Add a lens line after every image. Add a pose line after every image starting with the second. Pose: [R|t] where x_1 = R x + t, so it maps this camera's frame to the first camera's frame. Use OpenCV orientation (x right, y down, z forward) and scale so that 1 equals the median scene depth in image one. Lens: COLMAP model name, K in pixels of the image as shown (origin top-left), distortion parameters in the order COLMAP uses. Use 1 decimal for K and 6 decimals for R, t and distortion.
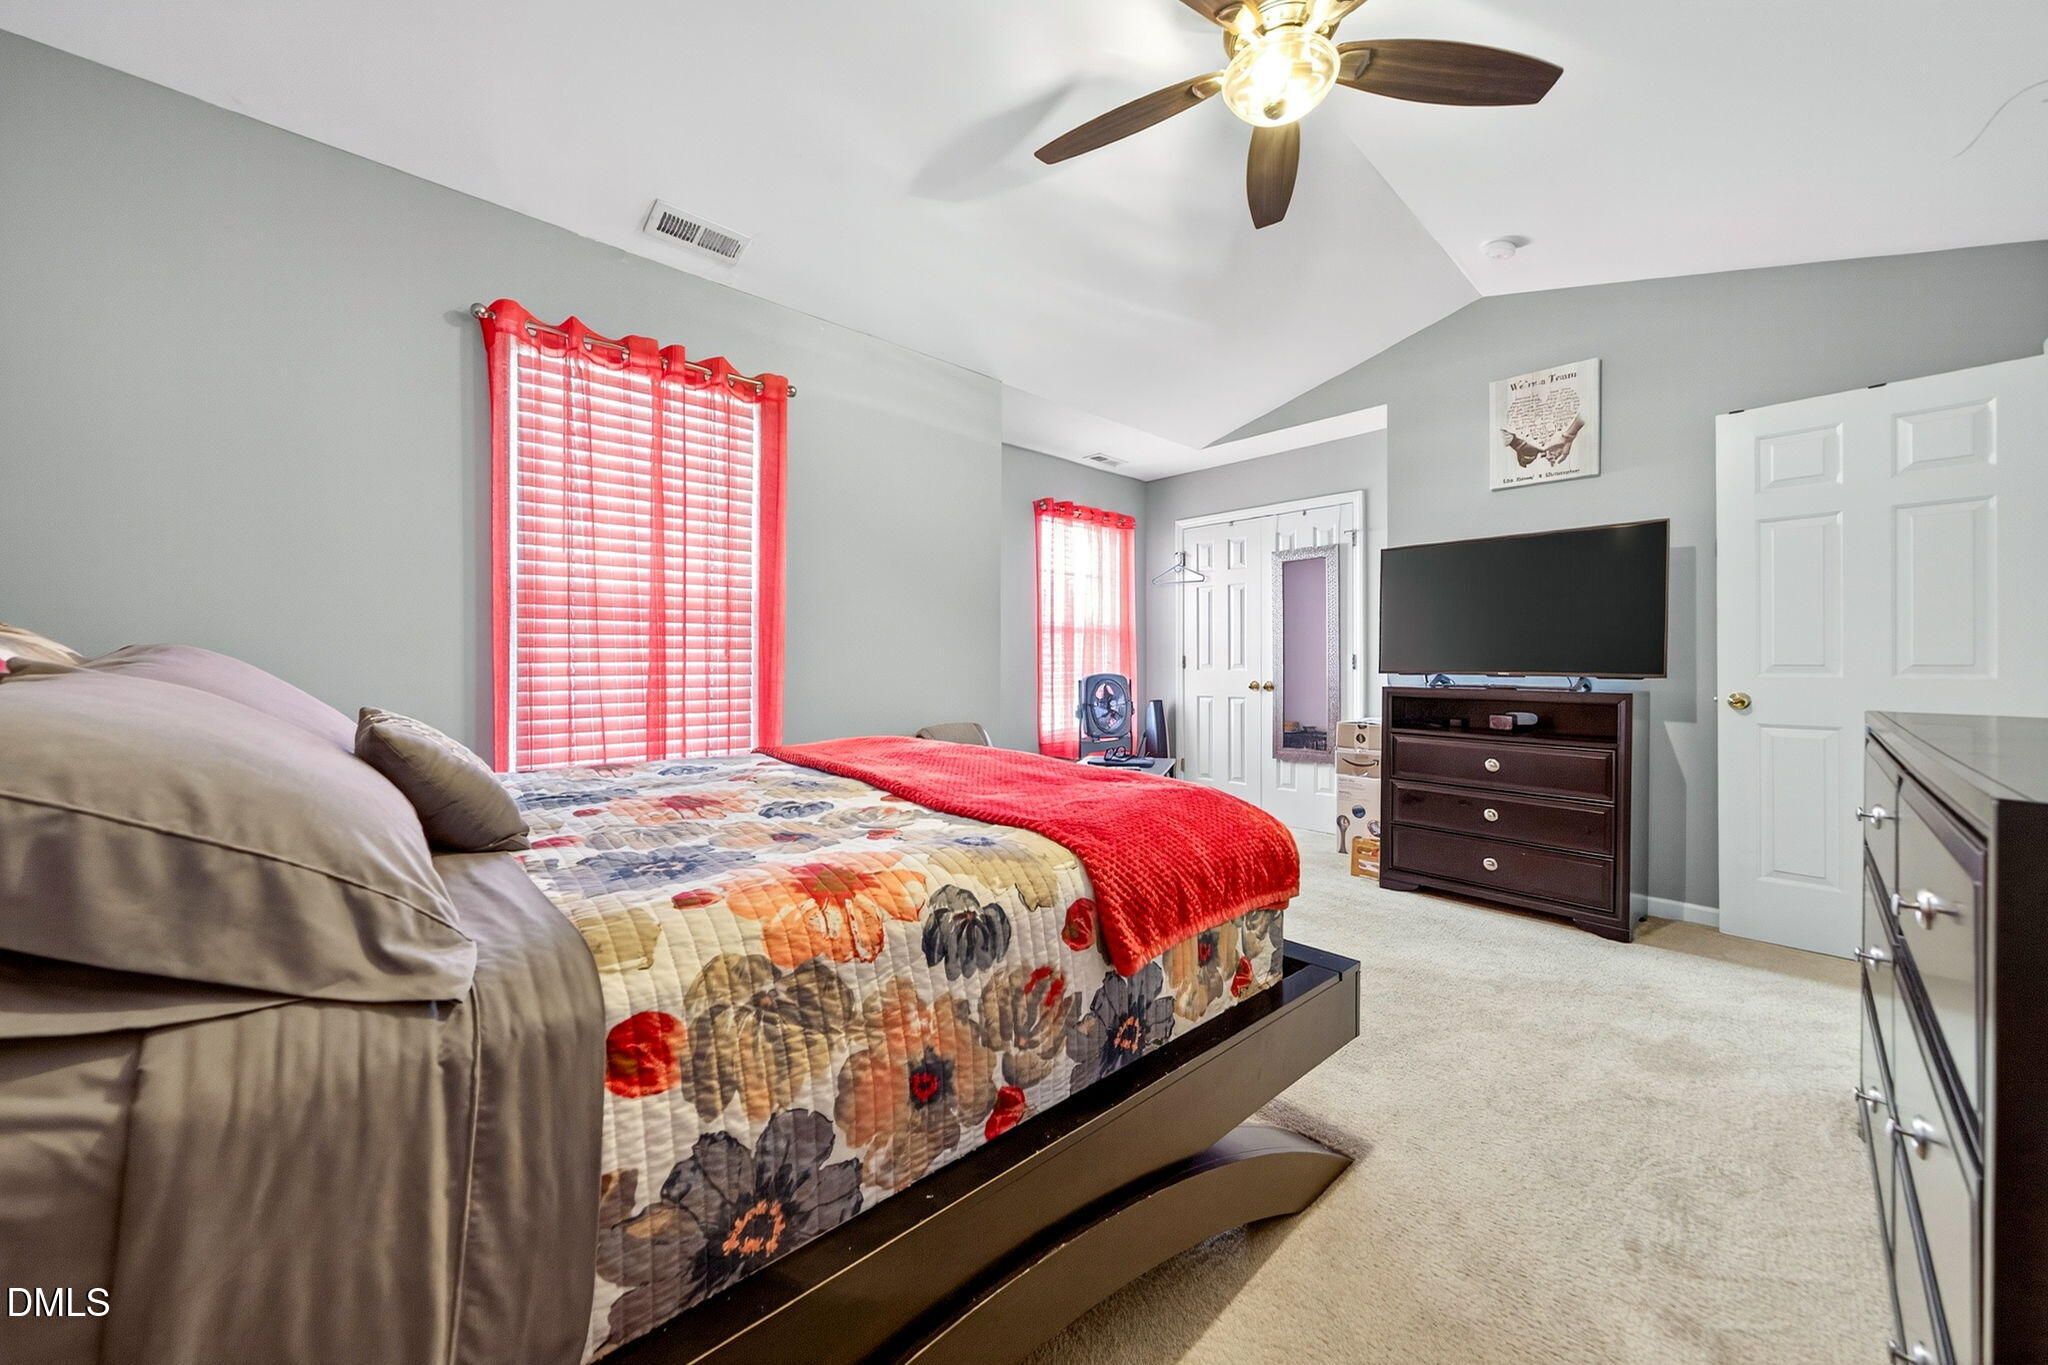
lens RADIAL K [[708.1, 0, 1021.8], [0, 708.1, 673.3], [0, 0, 1]] dist [0.000166, 0.000122]
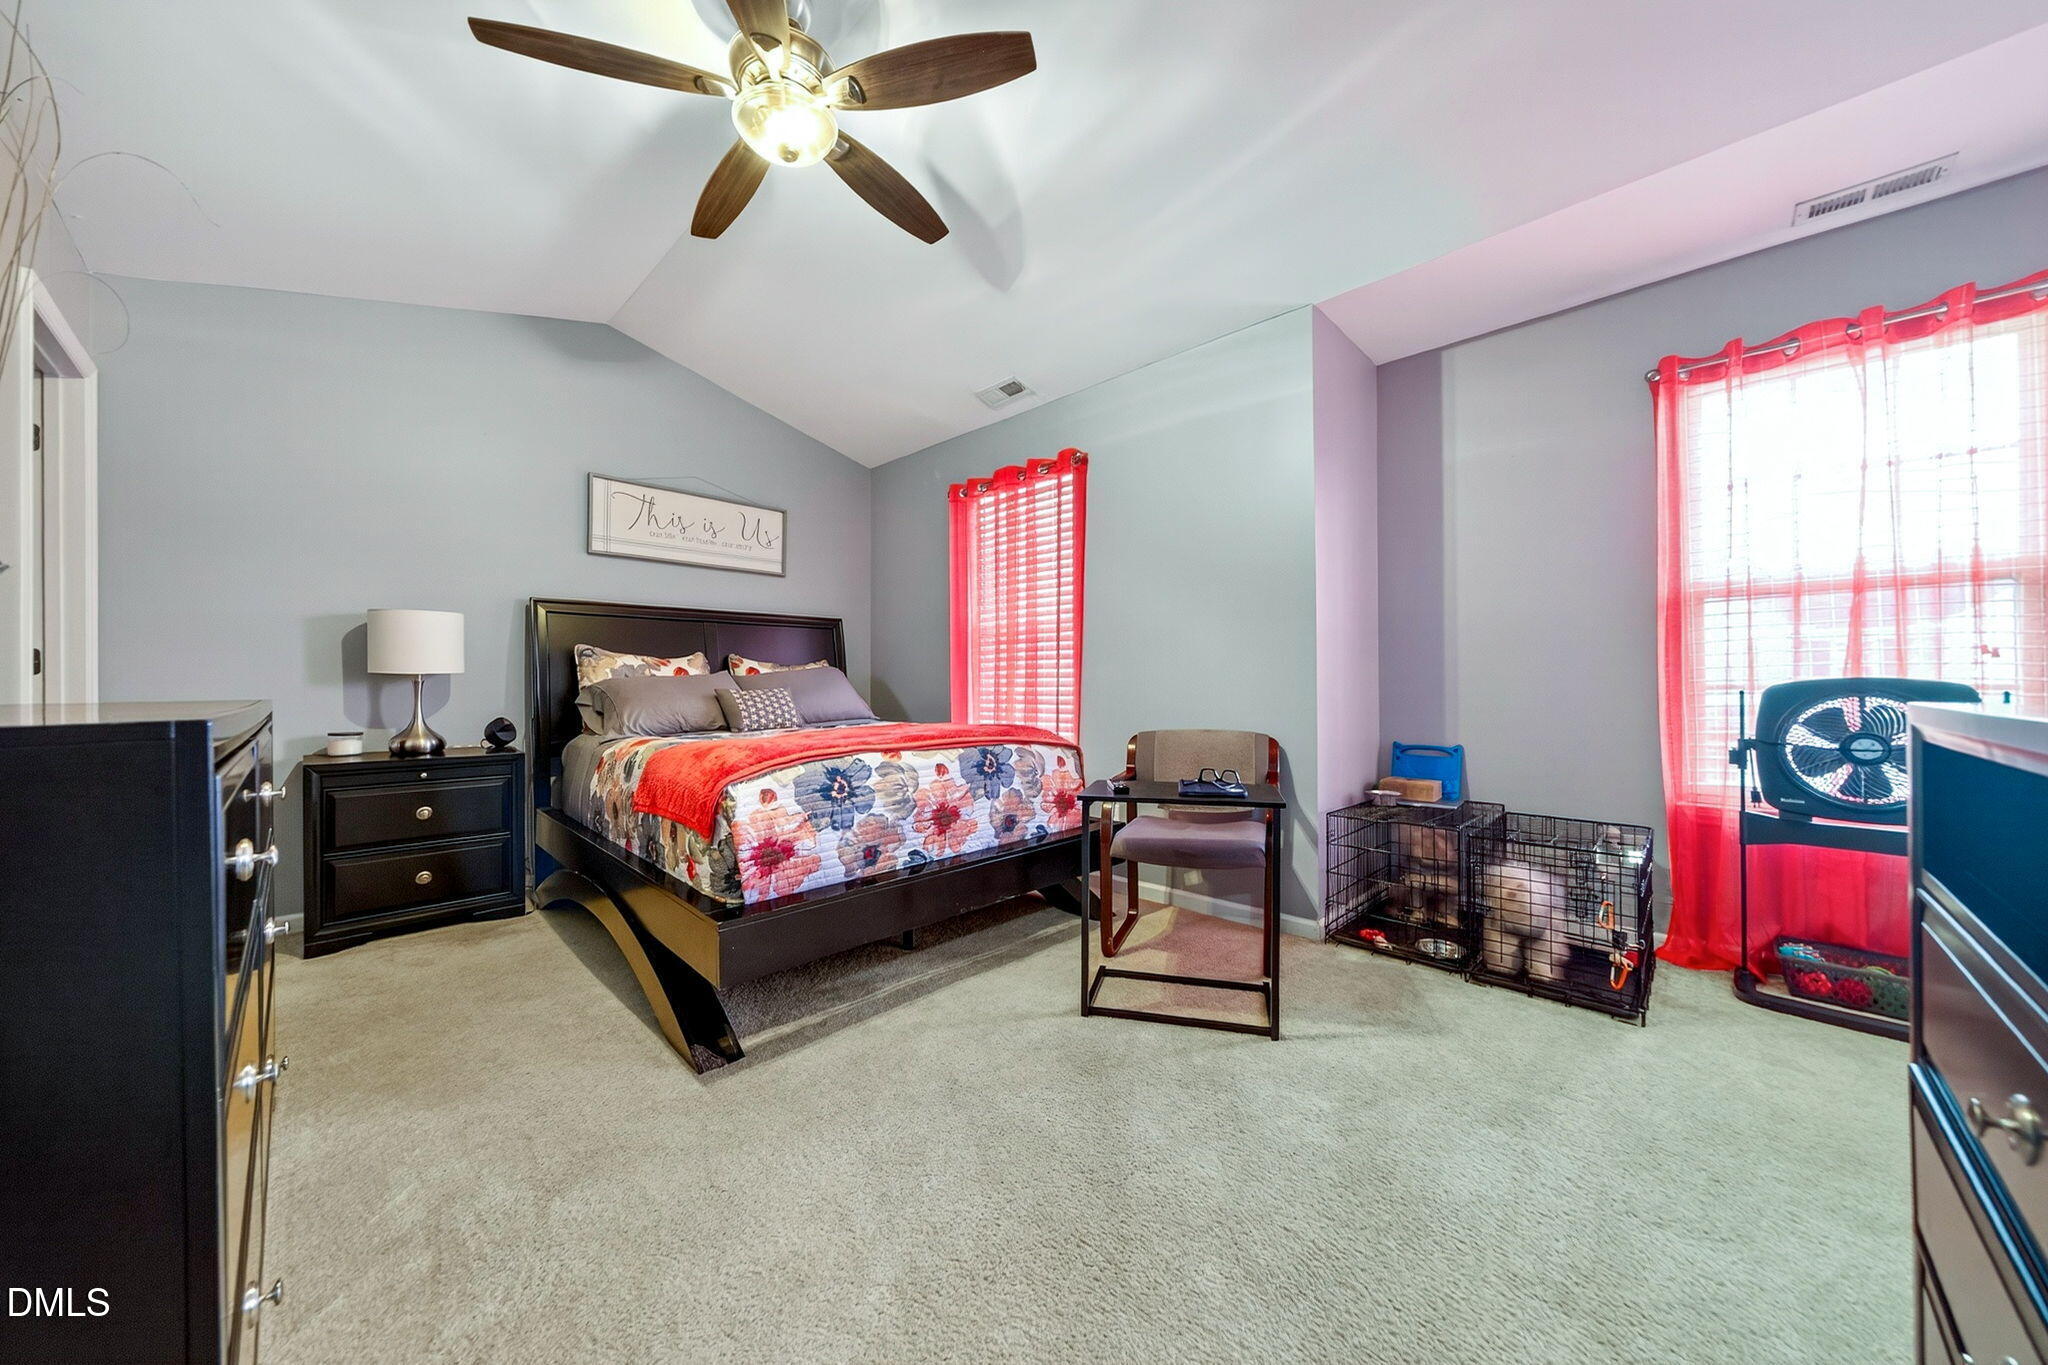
lens RADIAL K [[708.1, 0, 1021.8], [0, 708.1, 673.3], [0, 0, 1]] dist [0.000166, 0.000122]
pose [[0.056890, 0.000438, -0.998380, 0.546436], [-0.006088, 0.999981, 0.000091, -0.000138], [0.998362, 0.006073, 0.056891, 0.472627]]
